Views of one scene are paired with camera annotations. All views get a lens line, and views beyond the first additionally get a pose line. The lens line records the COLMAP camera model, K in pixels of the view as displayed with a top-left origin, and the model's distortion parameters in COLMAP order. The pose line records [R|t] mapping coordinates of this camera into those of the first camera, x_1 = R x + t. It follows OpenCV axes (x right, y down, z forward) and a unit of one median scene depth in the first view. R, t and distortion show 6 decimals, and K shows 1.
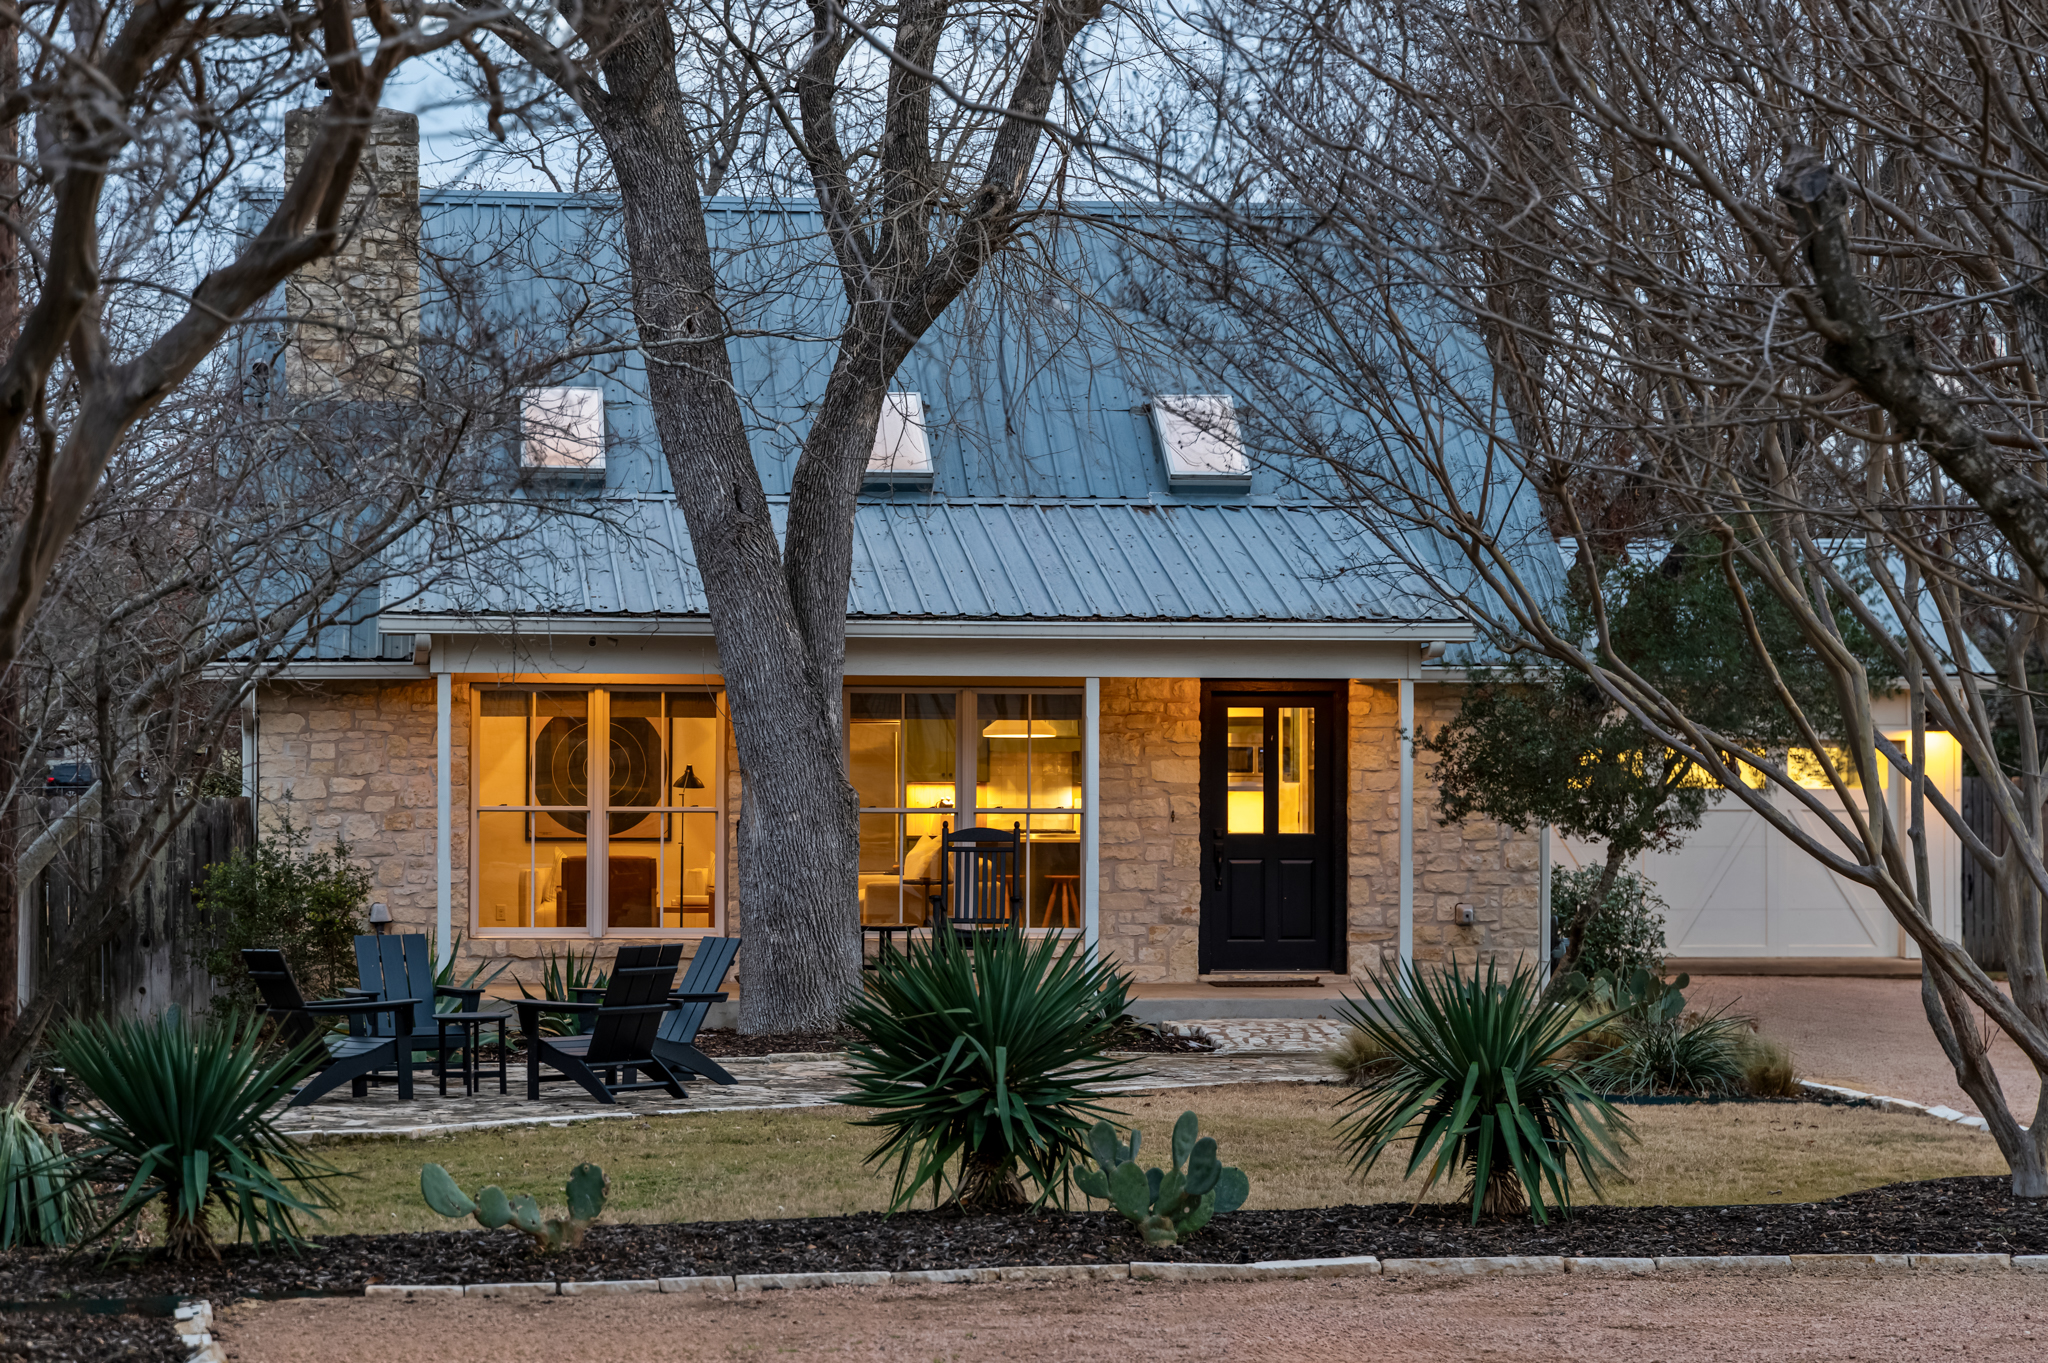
lens RADIAL K [[5309.9, 0, 1022.1], [0, 5309.9, 675.2], [0, 0, 1]] dist [0.176930, 0.000000]
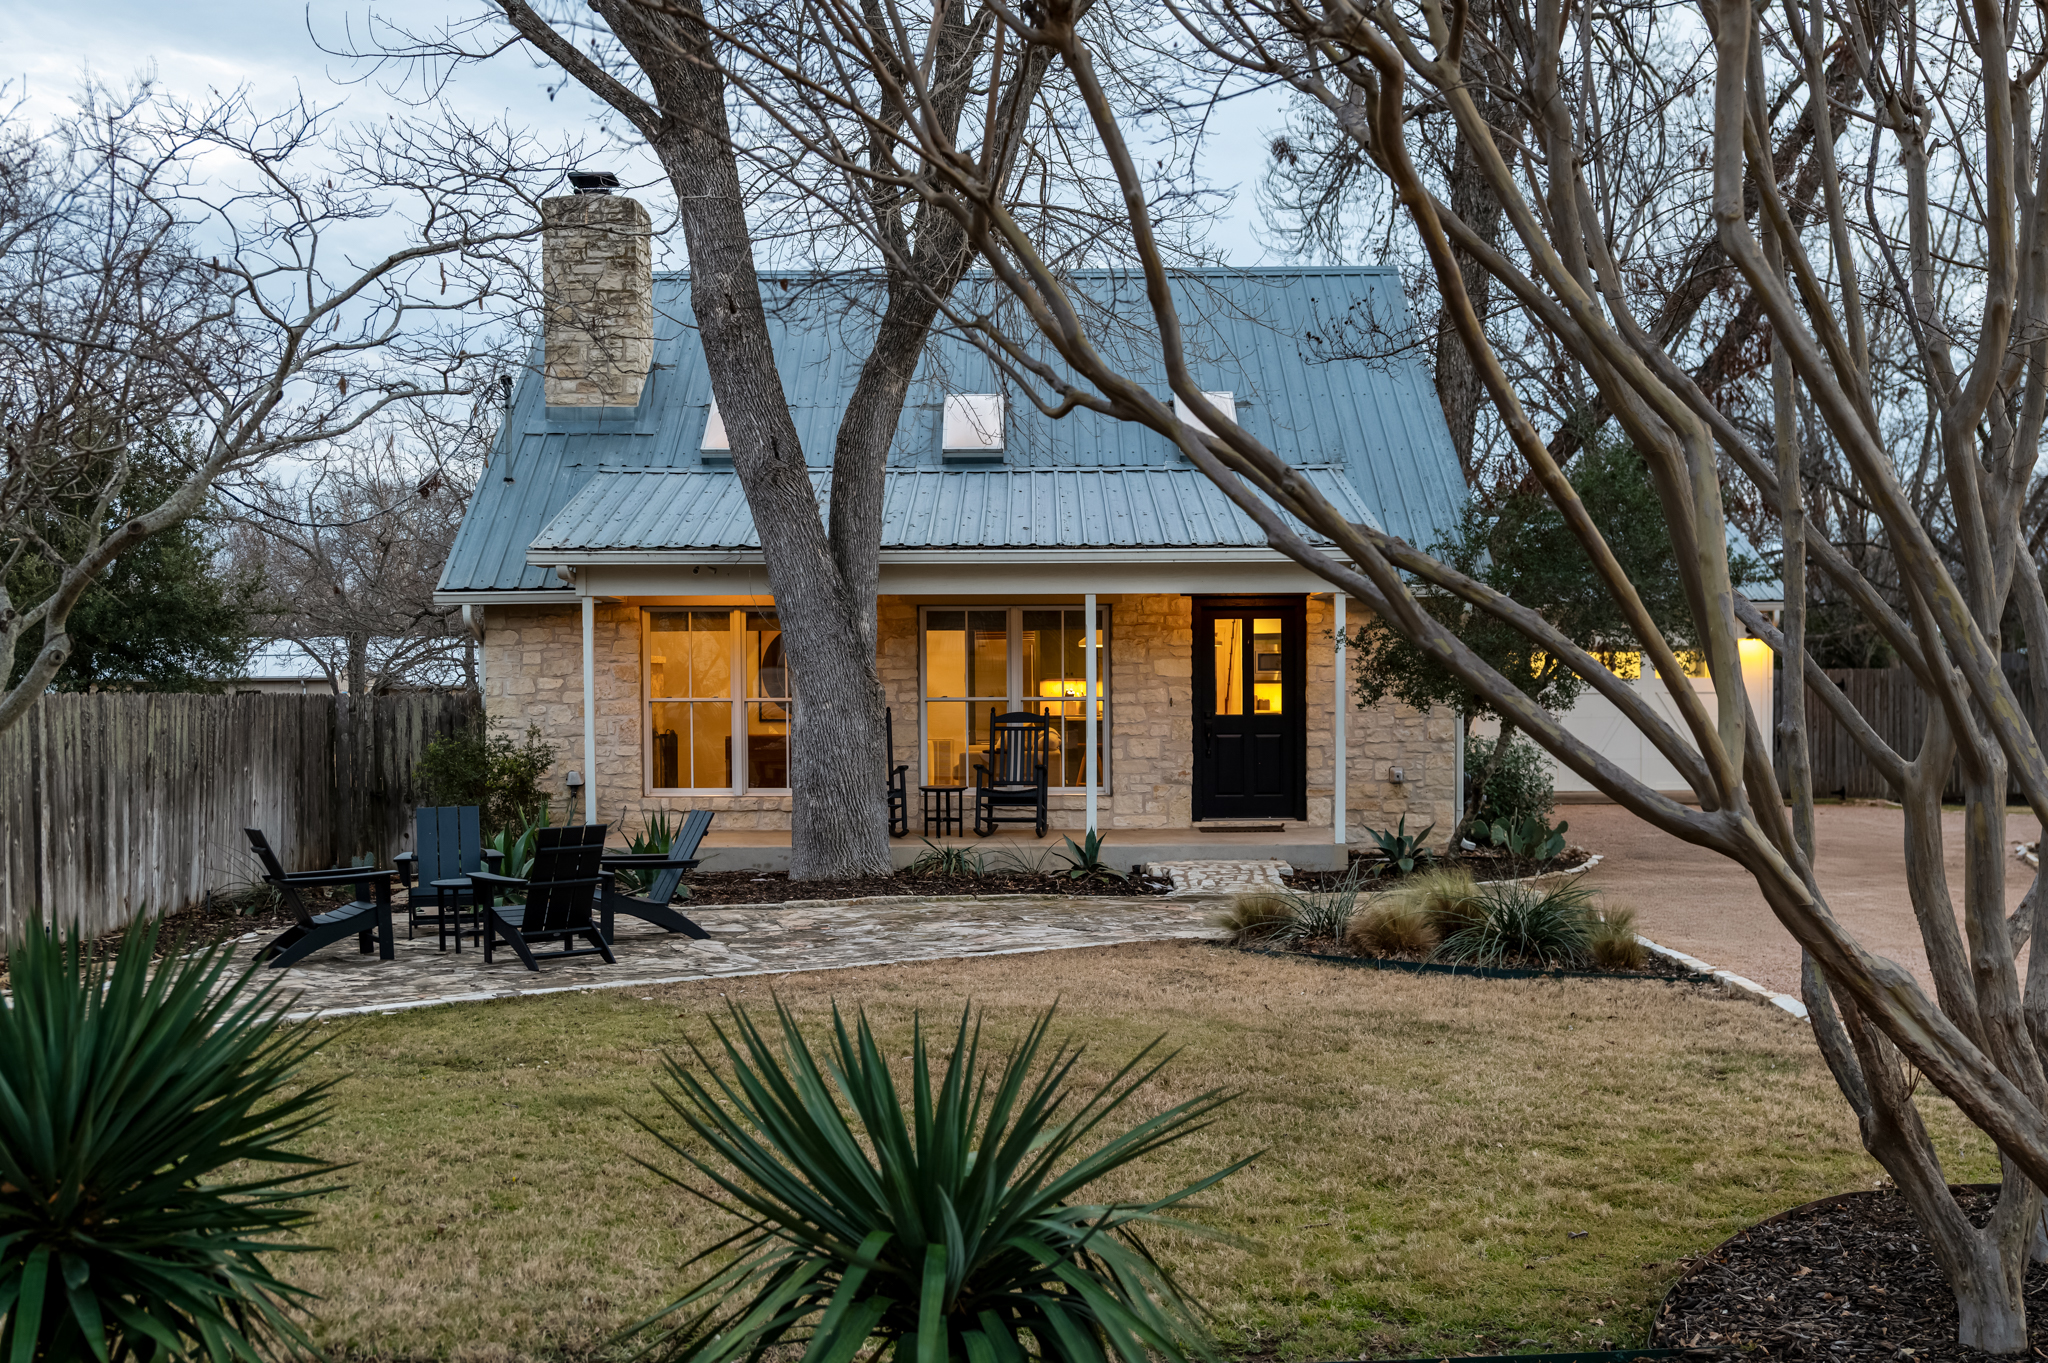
lens RADIAL K [[2413.3, 0, 1026.0], [0, 2413.3, 695.7], [0, 0, 1]] dist [-0.039793, 0.000000]
pose [[0.992869, -0.008469, -0.118910, 0.066959], [0.011414, 0.999644, 0.024111, 0.010725], [0.118663, -0.025297, 0.992612, 0.423896]]
